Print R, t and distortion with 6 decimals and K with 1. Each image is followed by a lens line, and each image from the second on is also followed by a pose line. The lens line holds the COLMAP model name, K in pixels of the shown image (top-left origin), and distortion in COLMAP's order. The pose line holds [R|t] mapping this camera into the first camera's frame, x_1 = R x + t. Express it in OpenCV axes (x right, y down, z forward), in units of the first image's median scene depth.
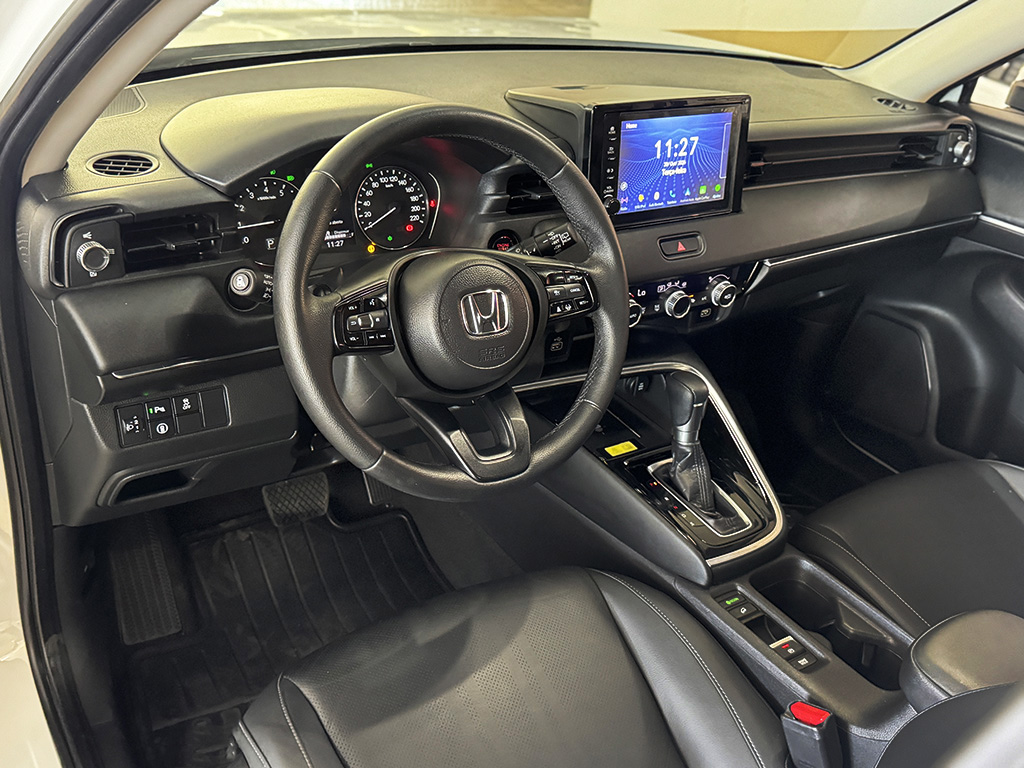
lens RADIAL K [[991.1, 0, 481.7], [0, 991.1, 416.8], [0, 0, 1]] dist [0.050271, 0.000000]
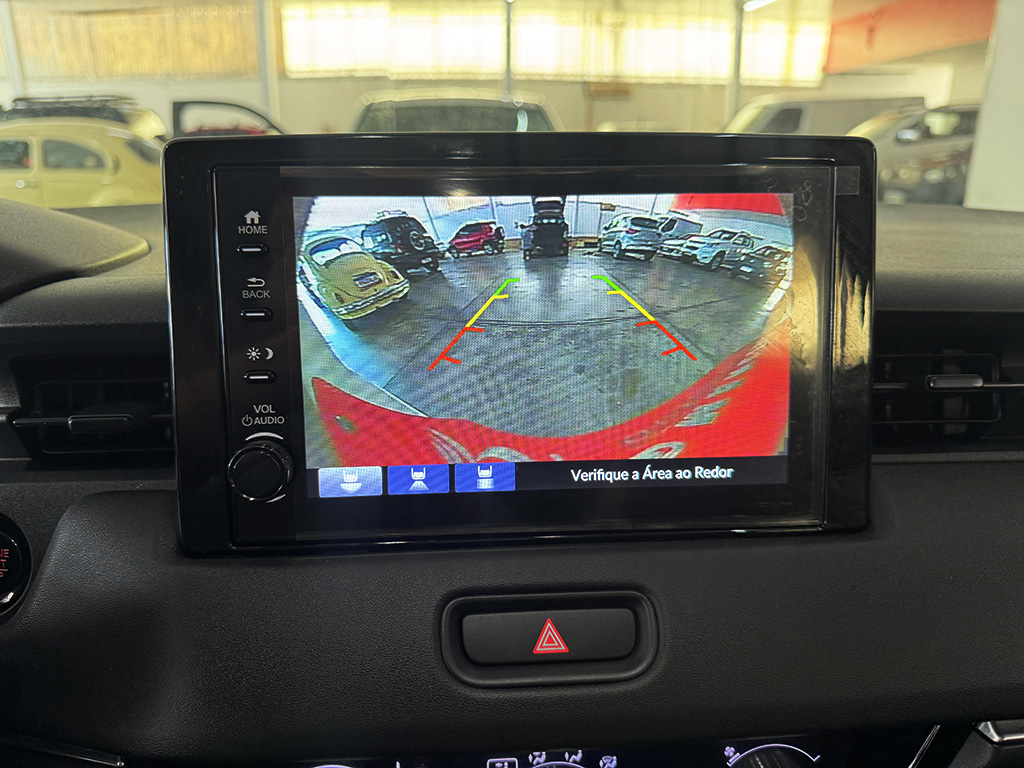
lens RADIAL K [[726.3, 0, 516.0], [0, 726.3, 399.2], [0, 0, 1]] dist [0.033766, -0.061852]
pose [[0.874232, 0.031528, -0.484484, 0.292795], [-0.167408, 0.956266, -0.239852, -0.187598], [0.455733, 0.290793, 0.841277, 0.822480]]
